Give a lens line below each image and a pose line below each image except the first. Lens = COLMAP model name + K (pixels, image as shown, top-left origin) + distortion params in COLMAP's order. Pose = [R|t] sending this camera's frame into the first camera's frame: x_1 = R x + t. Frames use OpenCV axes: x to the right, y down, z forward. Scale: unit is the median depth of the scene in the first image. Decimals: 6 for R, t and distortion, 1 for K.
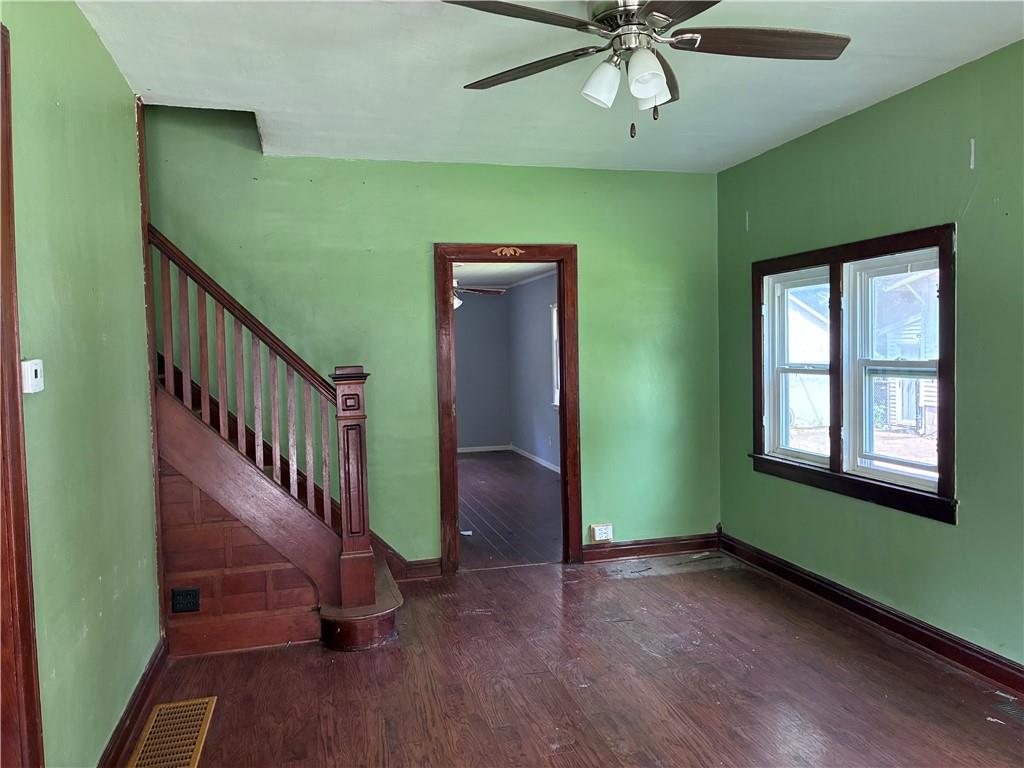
lens RADIAL K [[782.3, 0, 536.3], [0, 782.3, 381.8], [0, 0, 1]] dist [0.010280, -0.003194]
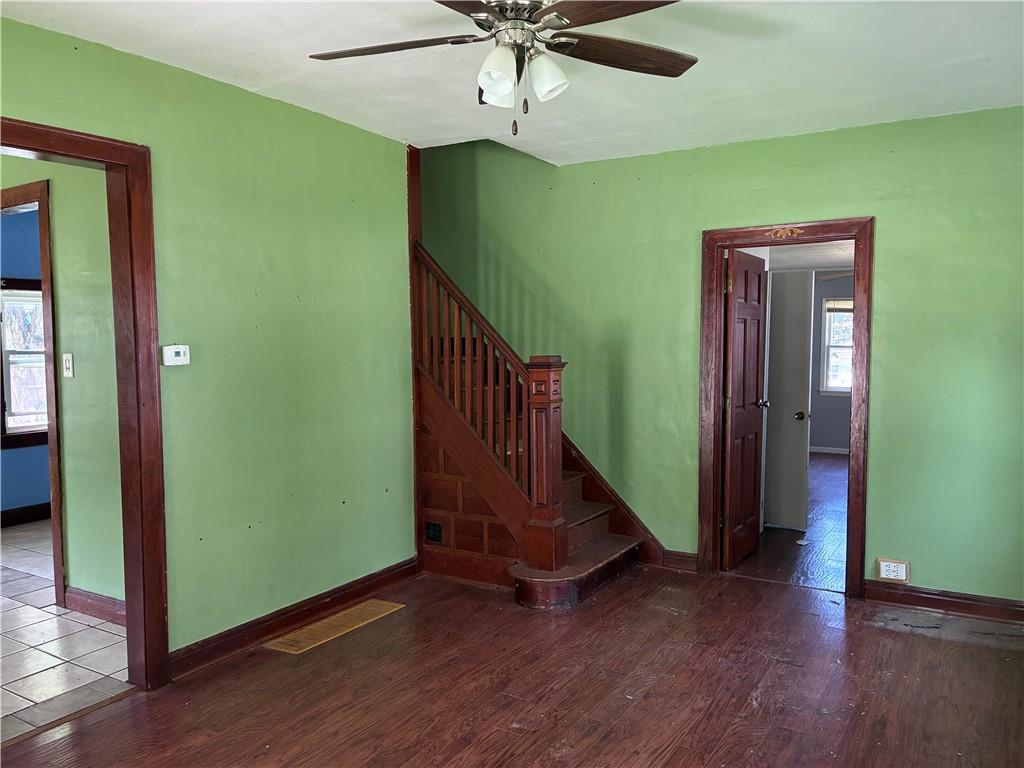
lens RADIAL K [[792.3, 0, 510.2], [0, 792.3, 388.9], [0, 0, 1]] dist [0.051019, -0.095274]
pose [[0.678320, 0.067049, -0.731701, 0.435288], [-0.043399, 0.997745, 0.051196, -0.021712], [0.733484, -0.002972, 0.679700, 0.153993]]
